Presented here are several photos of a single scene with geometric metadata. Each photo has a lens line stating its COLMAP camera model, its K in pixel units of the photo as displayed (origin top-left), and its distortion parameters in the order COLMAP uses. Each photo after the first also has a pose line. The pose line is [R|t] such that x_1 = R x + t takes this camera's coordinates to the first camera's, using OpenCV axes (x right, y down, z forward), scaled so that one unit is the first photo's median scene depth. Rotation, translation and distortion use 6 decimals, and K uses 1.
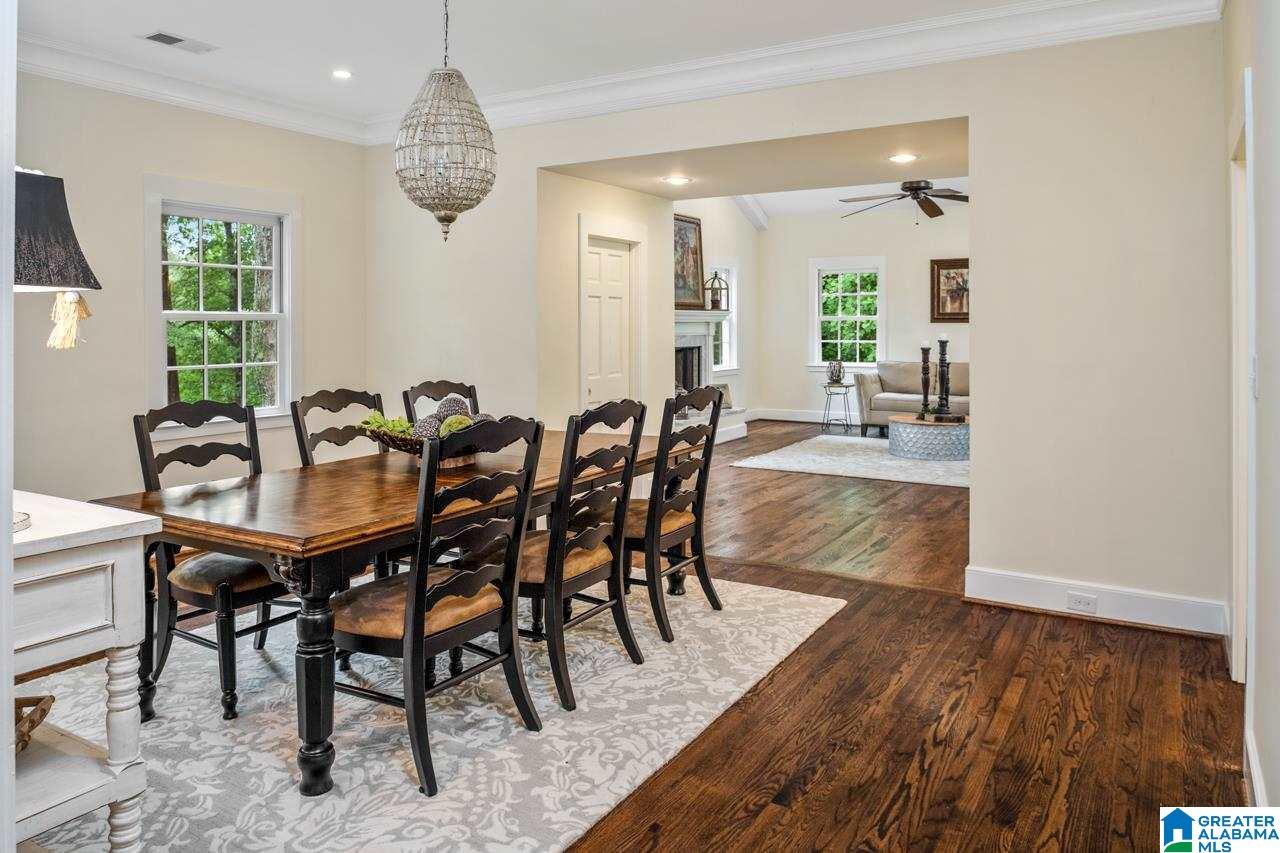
lens RADIAL K [[888.8, 0, 641.1], [0, 888.8, 320.7], [0, 0, 1]] dist [-0.028501, -0.003042]
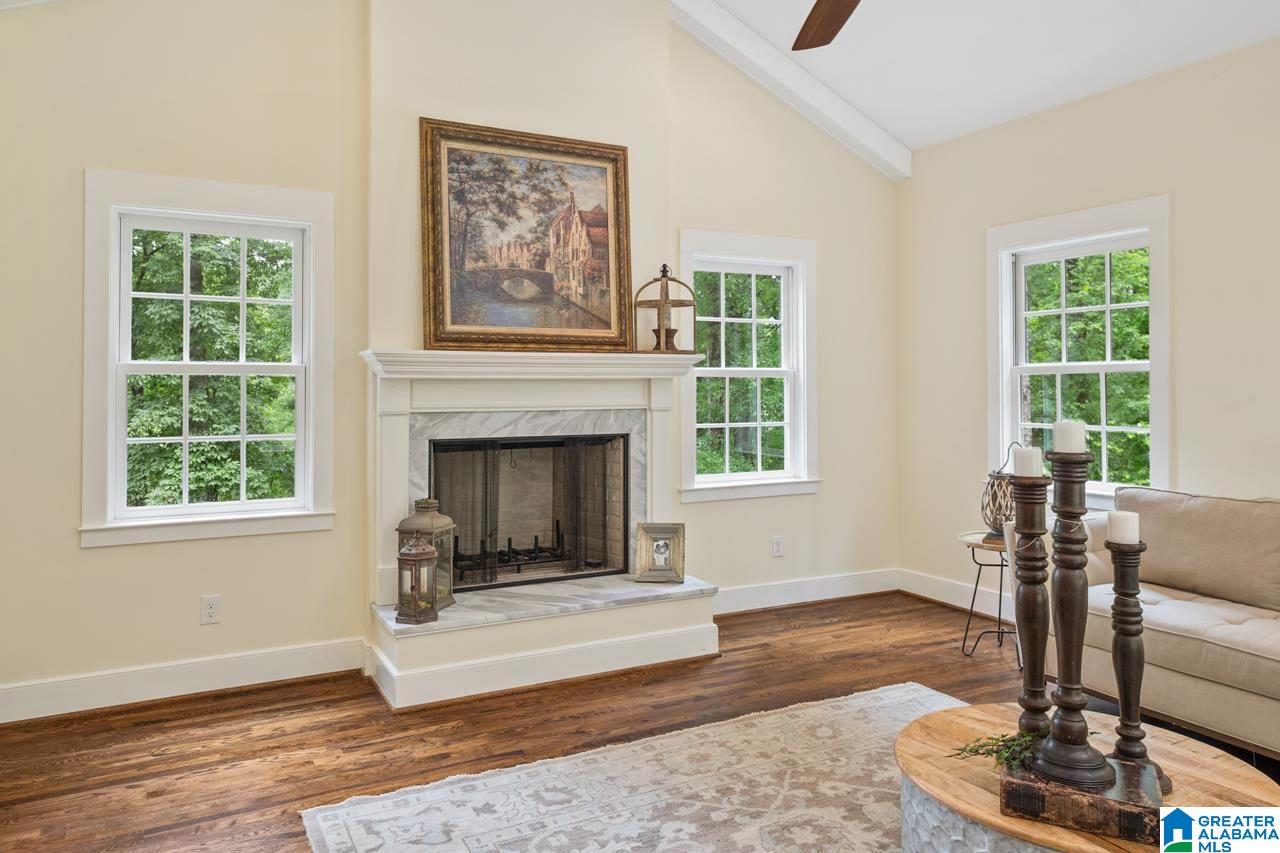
lens RADIAL K [[905.7, 0, 640.6], [0, 905.7, 370.5], [0, 0, 1]] dist [0.045374, -0.001144]
pose [[0.861380, -0.004798, -0.507938, 0.294647], [0.000064, 0.999956, -0.009337, 0.001253], [0.507961, 0.008010, 0.861343, 0.593314]]
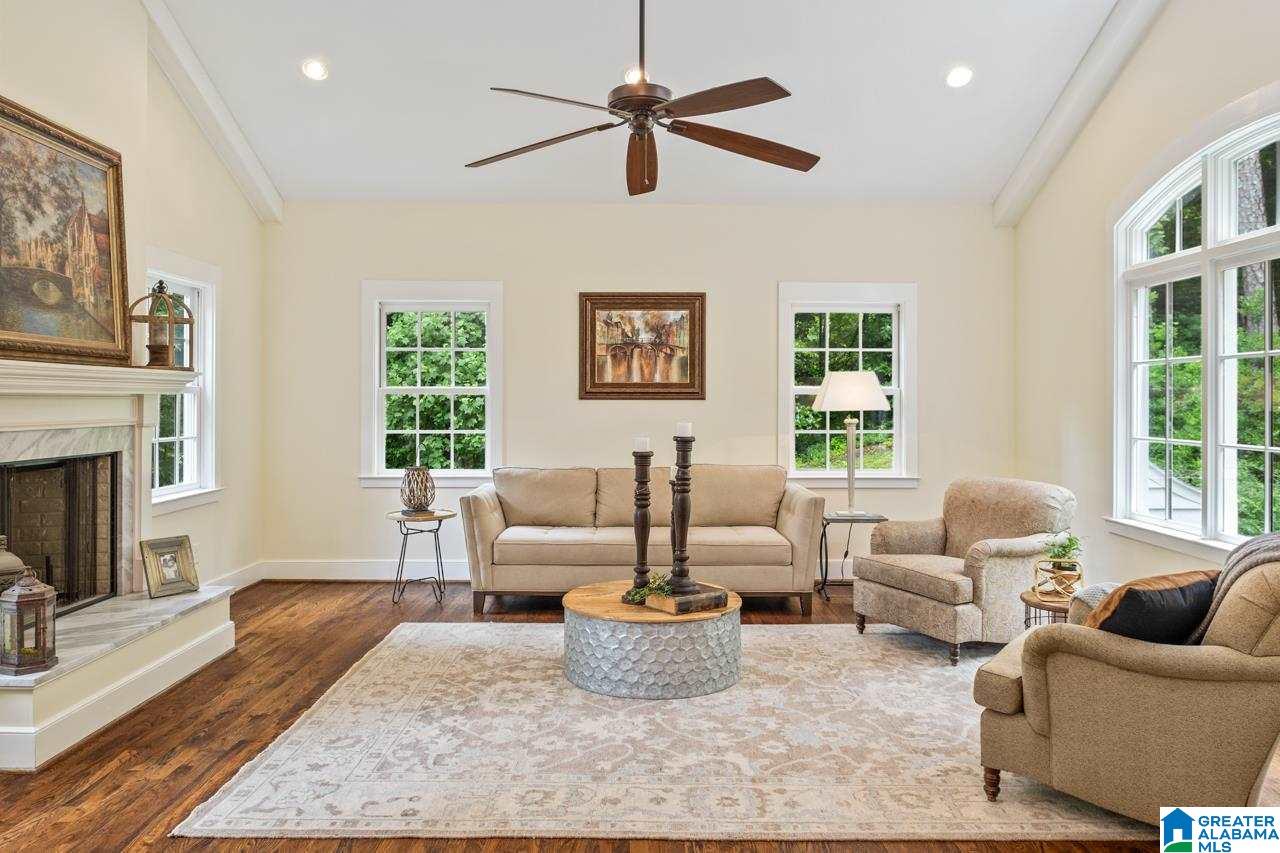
lens RADIAL K [[882.2, 0, 640.4], [0, 882.2, 395.5], [0, 0, 1]] dist [-0.005298, -0.003998]
pose [[0.854632, 0.008357, 0.519167, 0.059807], [-0.007591, 0.999965, -0.003602, 0.001350], [-0.519178, -0.000863, 0.854666, 0.491396]]
